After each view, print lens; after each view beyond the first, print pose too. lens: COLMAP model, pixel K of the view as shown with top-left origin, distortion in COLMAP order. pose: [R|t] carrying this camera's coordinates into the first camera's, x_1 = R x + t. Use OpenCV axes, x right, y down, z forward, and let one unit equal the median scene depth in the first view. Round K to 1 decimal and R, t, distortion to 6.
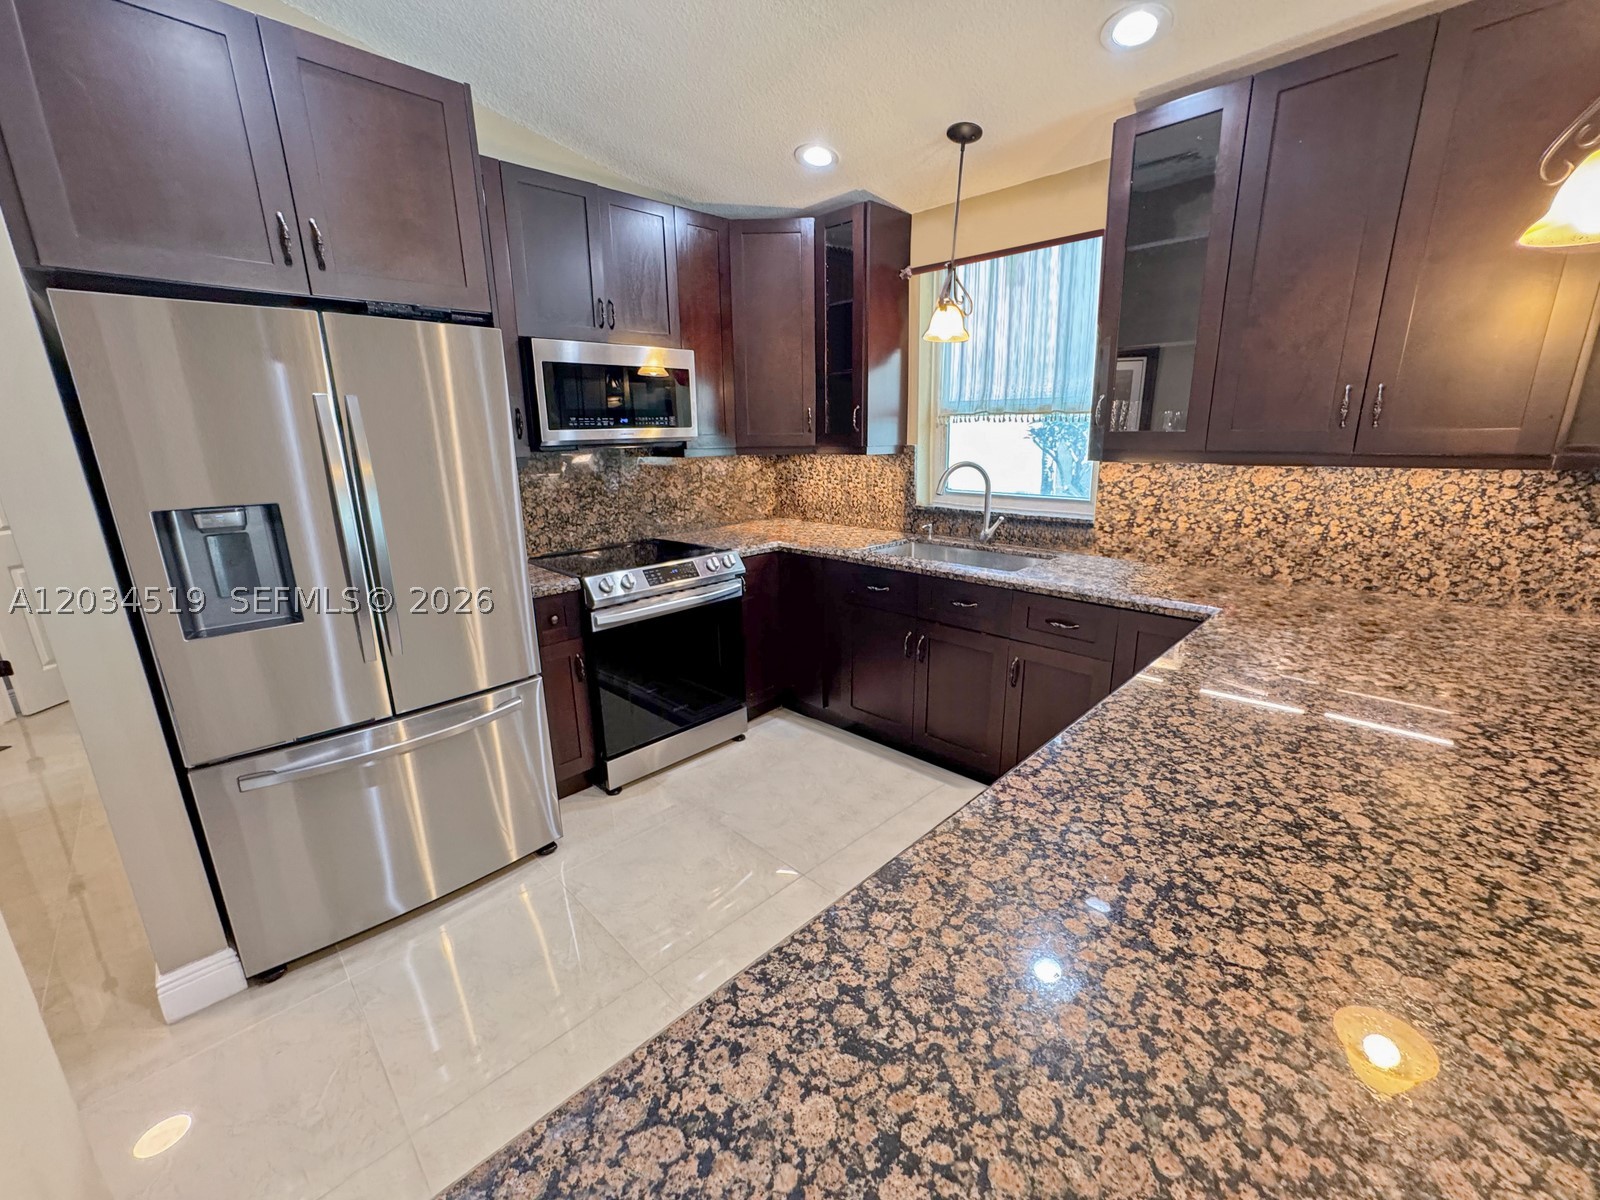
lens RADIAL K [[651.0, 0, 798.8], [0, 651.0, 597.1], [0, 0, 1]] dist [-0.032067, 0.013335]
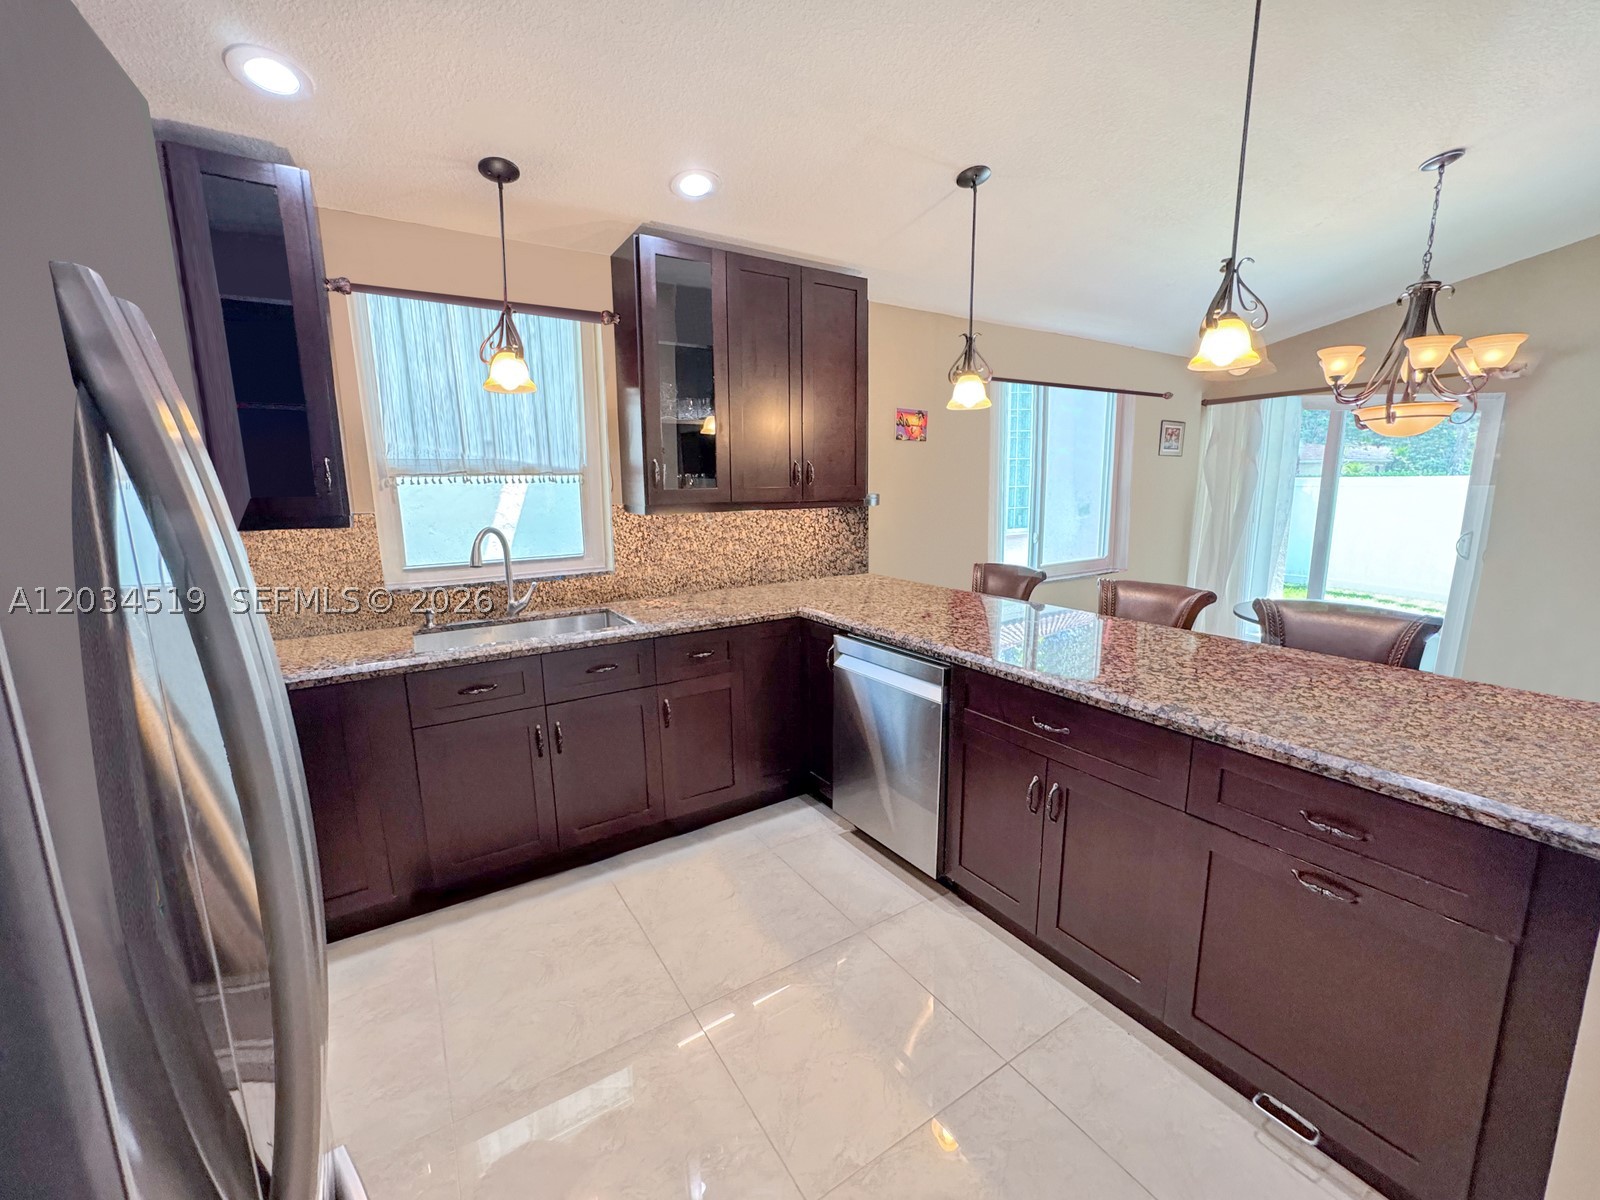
lens RADIAL K [[651.0, 0, 799.7], [0, 651.0, 597.5], [0, 0, 1]] dist [-0.032067, 0.013335]
pose [[0.210973, -0.154718, 0.965170, -1.322030], [0.255071, 0.961898, 0.098438, -0.249934], [-0.943625, 0.225420, 0.242399, 1.077537]]
